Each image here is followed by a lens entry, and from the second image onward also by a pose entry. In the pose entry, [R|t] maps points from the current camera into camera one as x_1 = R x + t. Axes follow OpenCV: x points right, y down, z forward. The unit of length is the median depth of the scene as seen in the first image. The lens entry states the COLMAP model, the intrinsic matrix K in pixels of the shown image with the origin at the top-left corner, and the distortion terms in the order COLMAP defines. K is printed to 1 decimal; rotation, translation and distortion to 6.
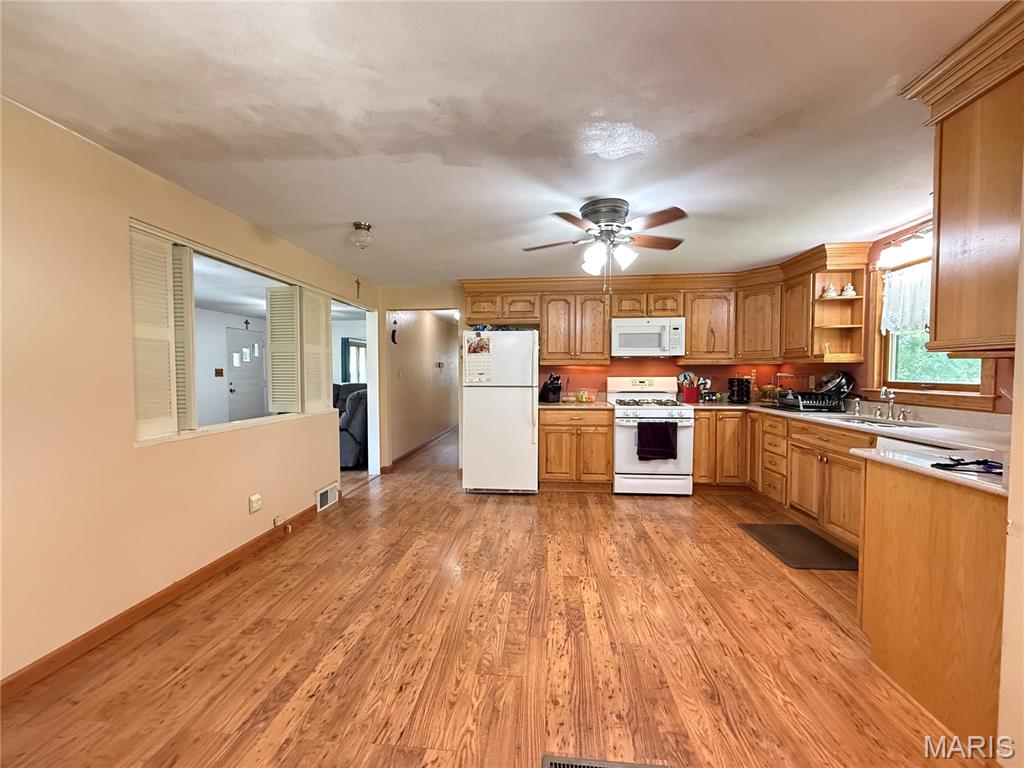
lens RADIAL K [[405.9, 0, 510.3], [0, 405.9, 385.6], [0, 0, 1]] dist [0.001406, -0.000428]
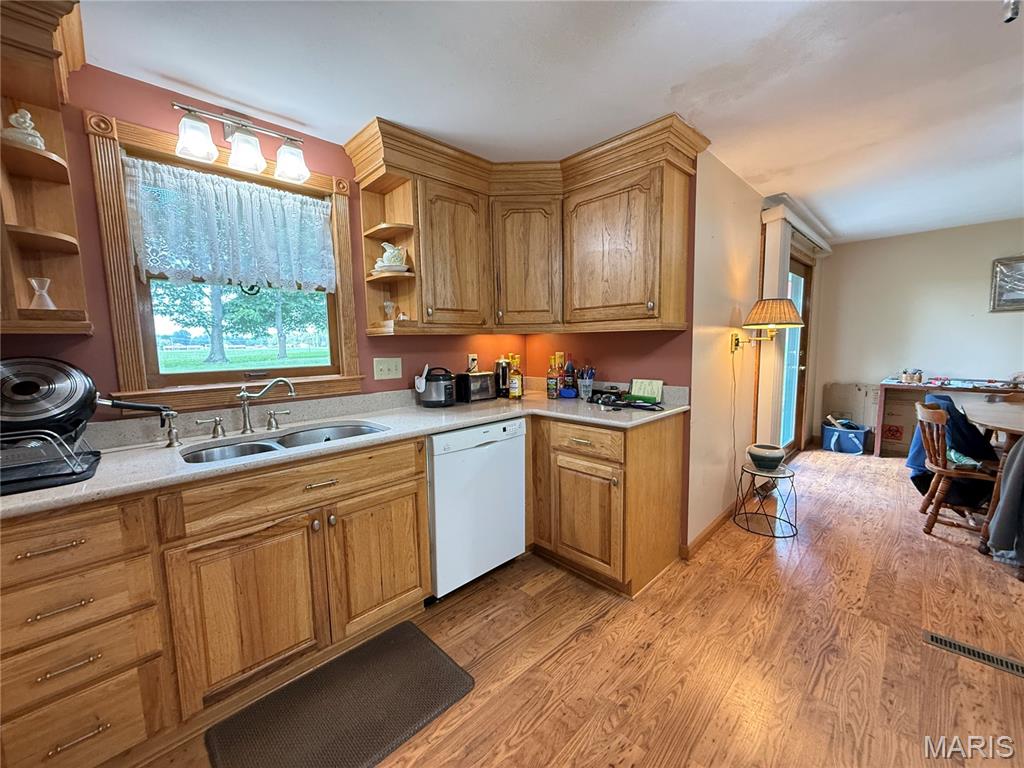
lens RADIAL K [[405.9, 0, 510.6], [0, 405.9, 385.2], [0, 0, 1]] dist [0.001406, -0.000428]
pose [[-0.762122, -0.050444, 0.645465, 0.209359], [0.042789, 0.990856, 0.127959, -0.038136], [-0.646018, 0.125140, -0.752995, 0.960594]]
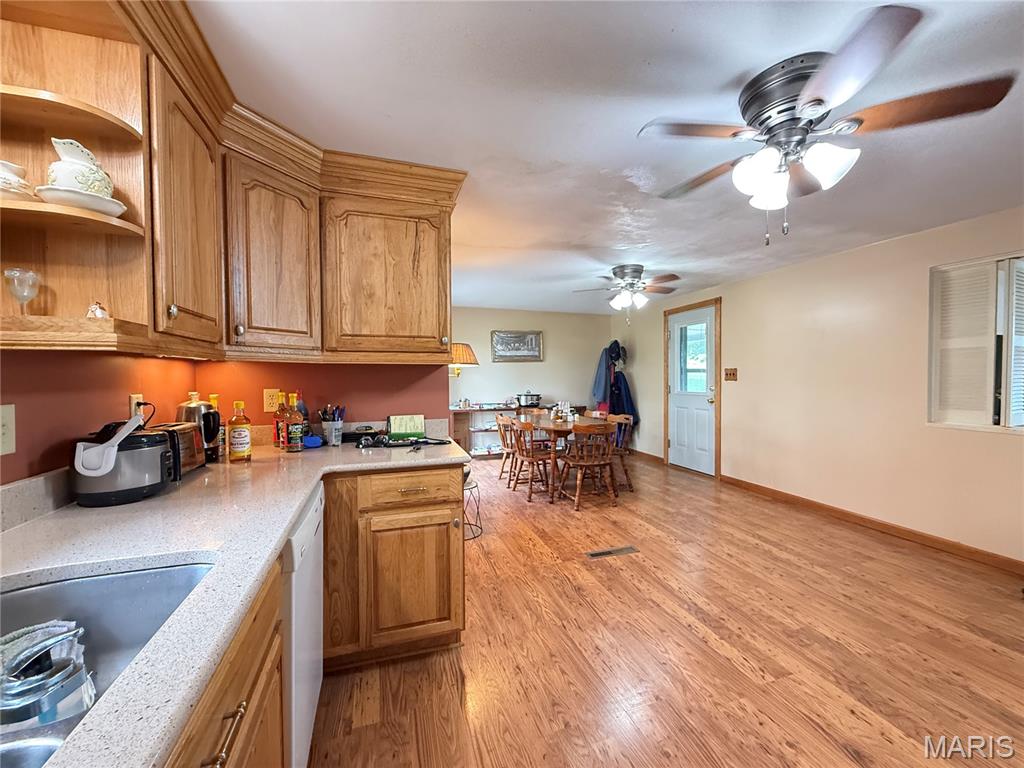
lens RADIAL K [[405.9, 0, 511.0], [0, 405.9, 385.1], [0, 0, 1]] dist [0.001406, -0.000428]
pose [[-0.916791, 0.017007, -0.399006, 0.567719], [-0.005421, 0.998471, 0.055013, -0.036064], [0.399331, 0.052599, -0.915297, 0.963333]]
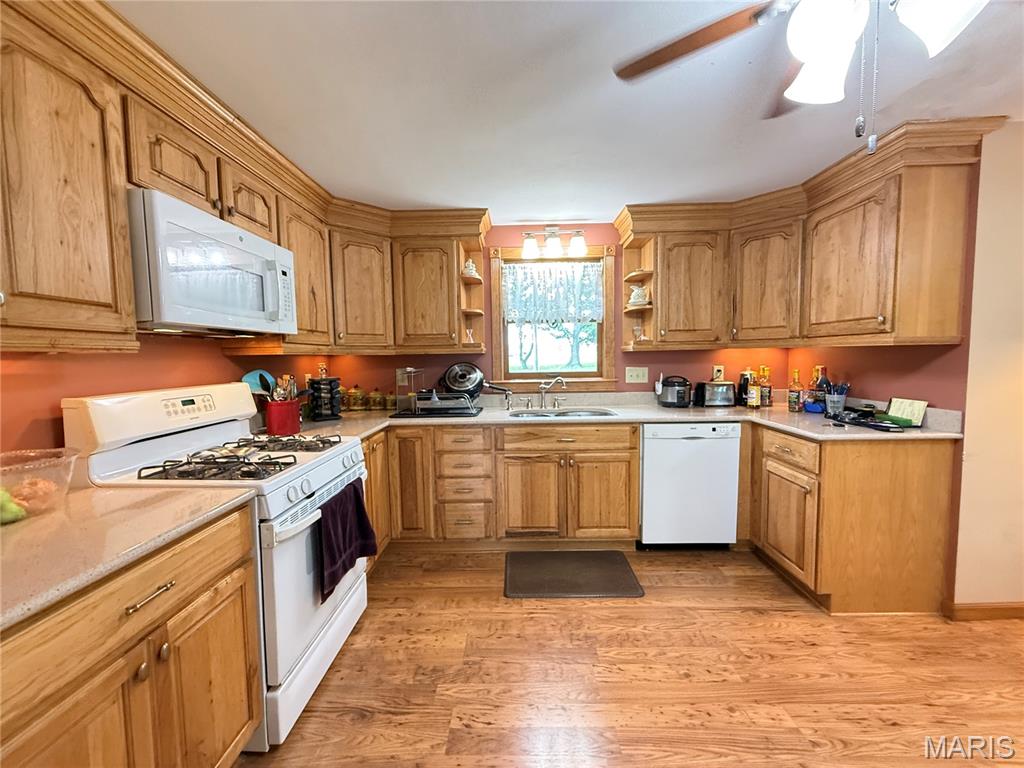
lens RADIAL K [[405.9, 0, 511.2], [0, 405.9, 384.9], [0, 0, 1]] dist [0.001406, -0.000428]
pose [[-0.074557, -0.066786, 0.994978, -0.068617], [0.050410, 0.996227, 0.070647, -0.044014], [-0.995942, 0.055424, -0.070909, 0.928713]]
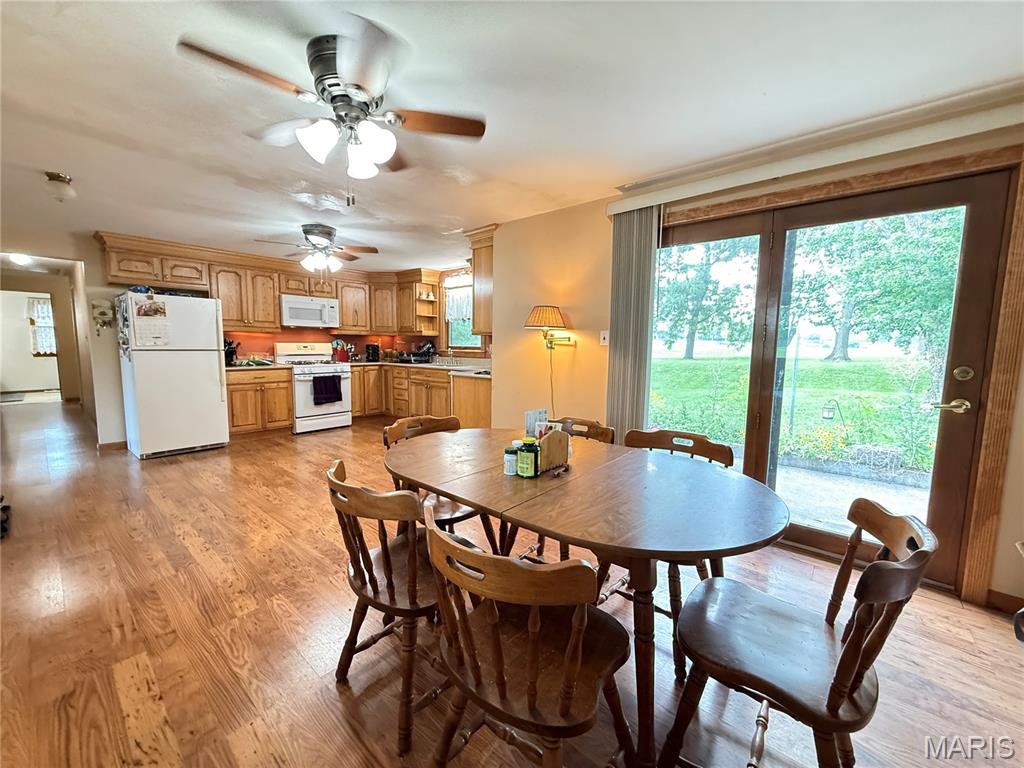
lens RADIAL K [[405.9, 0, 511.3], [0, 405.9, 385.3], [0, 0, 1]] dist [0.001406, -0.000428]
pose [[0.575824, -0.073785, 0.814237, -0.436802], [0.014261, 0.996674, 0.080232, 0.022543], [-0.817449, -0.034587, 0.574962, -0.326388]]
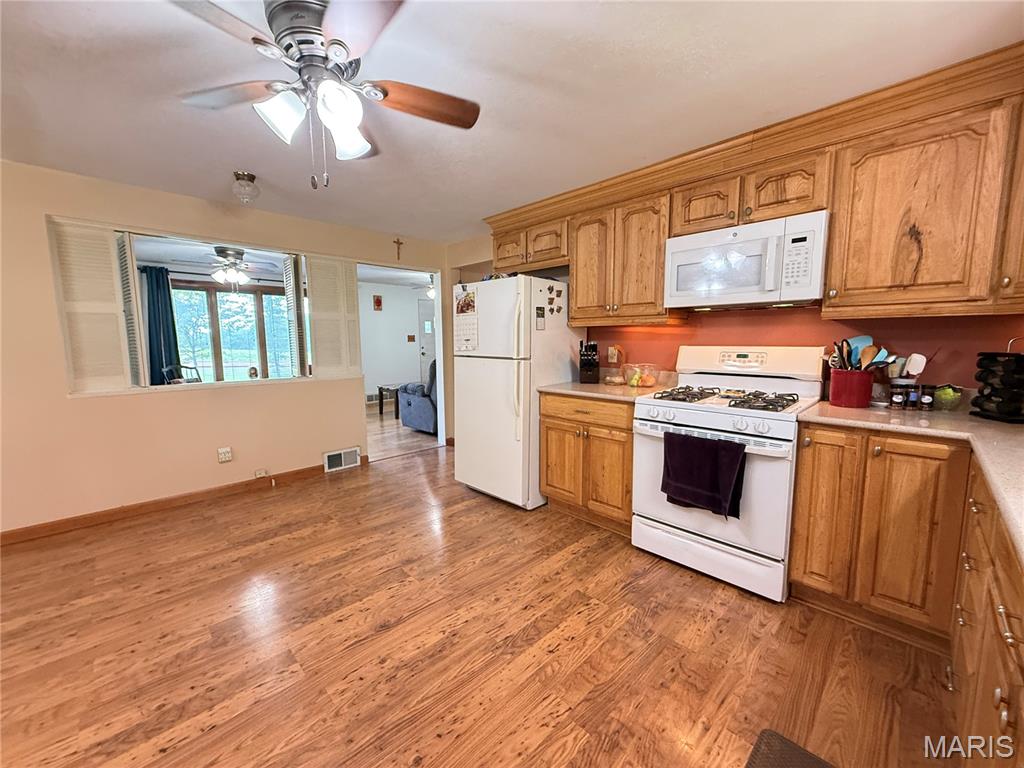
lens RADIAL K [[405.9, 0, 510.8], [0, 405.9, 386.1], [0, 0, 1]] dist [0.001406, -0.000428]
pose [[0.765002, 0.073607, -0.639808, 0.544041], [-0.017389, 0.995446, 0.093730, -0.017502], [0.643793, -0.060578, 0.762798, 0.514049]]
